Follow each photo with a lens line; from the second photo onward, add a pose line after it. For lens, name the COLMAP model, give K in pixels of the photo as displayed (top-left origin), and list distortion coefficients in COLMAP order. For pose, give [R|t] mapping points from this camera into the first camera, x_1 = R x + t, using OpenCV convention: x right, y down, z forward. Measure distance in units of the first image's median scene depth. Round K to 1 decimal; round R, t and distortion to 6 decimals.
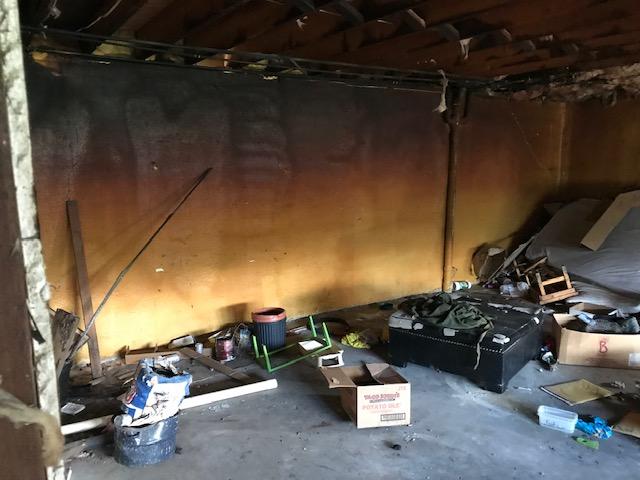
lens RADIAL K [[529.8, 0, 320.7], [0, 529.8, 234.7], [0, 0, 1]] dist [0.022302, -0.011236]
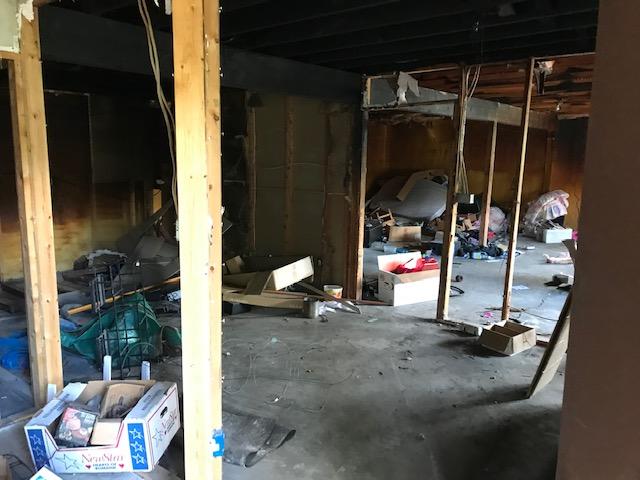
lens RADIAL K [[529.8, 0, 317.9], [0, 529.8, 241.8], [0, 0, 1]] dist [0.022302, -0.011236]
pose [[0.952028, -0.036291, 0.303852, -0.411854], [0.028590, 0.999148, 0.029755, 0.114327], [-0.304673, -0.019641, 0.952255, -0.828206]]
